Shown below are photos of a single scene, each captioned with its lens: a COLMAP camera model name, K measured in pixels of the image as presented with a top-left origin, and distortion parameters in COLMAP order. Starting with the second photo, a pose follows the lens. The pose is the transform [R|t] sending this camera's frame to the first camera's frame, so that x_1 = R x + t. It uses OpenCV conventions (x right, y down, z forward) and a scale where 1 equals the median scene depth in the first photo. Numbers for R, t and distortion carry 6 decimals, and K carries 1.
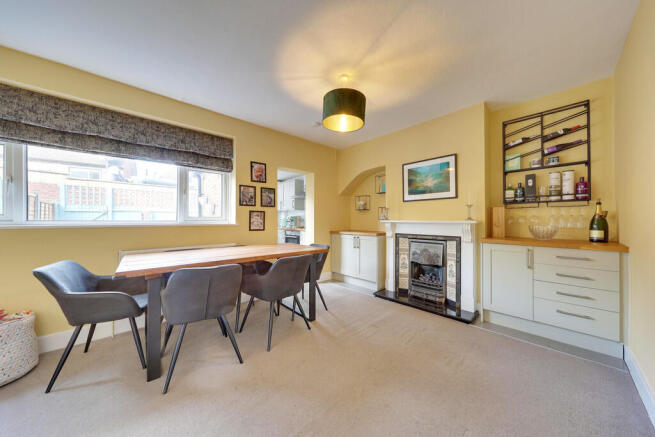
lens RADIAL K [[215.2, 0, 329.5], [0, 215.2, 220.6], [0, 0, 1]] dist [0.001629, 0.000107]
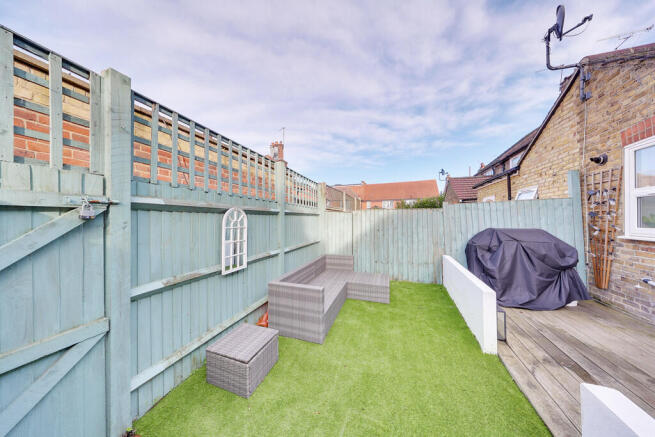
lens RADIAL K [[199.2, 0, 324.3], [0, 199.2, 217.6], [0, 0, 1]] dist [-0.001531, -0.000093]
pose [[0.895405, 0.000080, 0.445253, -0.983074], [0.008526, 0.999814, -0.017325, -0.031590], [-0.445171, 0.019309, 0.895237, 0.813416]]
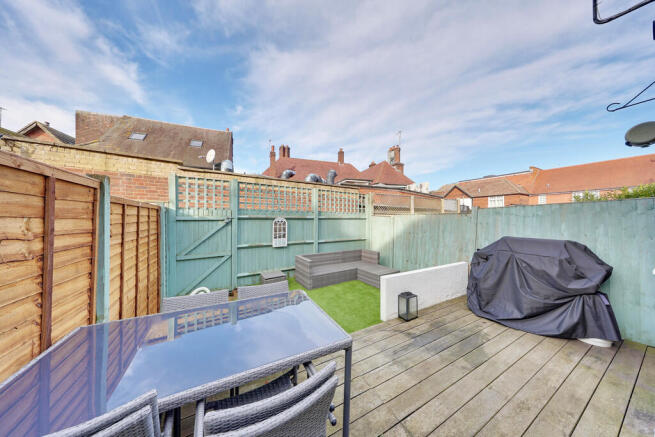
lens RADIAL K [[199.2, 0, 318.2], [0, 199.2, 219.3], [0, 0, 1]] dist [-0.001531, -0.000093]
pose [[0.967935, 0.006413, -0.251120, -0.692770], [-0.007742, 0.999961, -0.004305, -0.043720], [0.251083, 0.006112, 0.967946, 0.556132]]
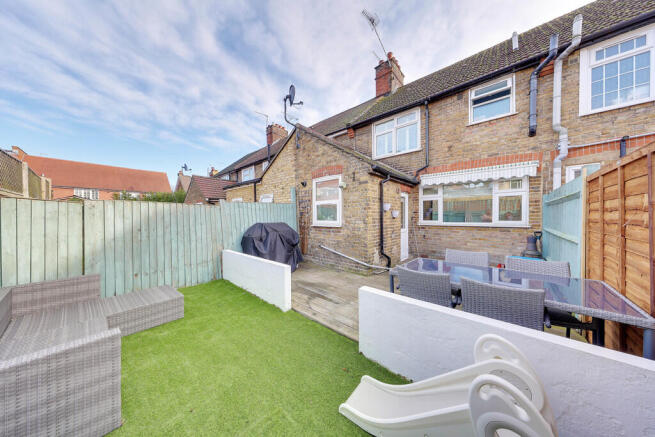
lens RADIAL K [[199.2, 0, 324.4], [0, 199.2, 213.7], [0, 0, 1]] dist [-0.001531, -0.000093]
pose [[-0.101878, 0.017703, 0.994639, -1.046006], [0.015206, 0.999753, -0.016236, -0.026170], [-0.994681, 0.013470, -0.102122, 0.923202]]
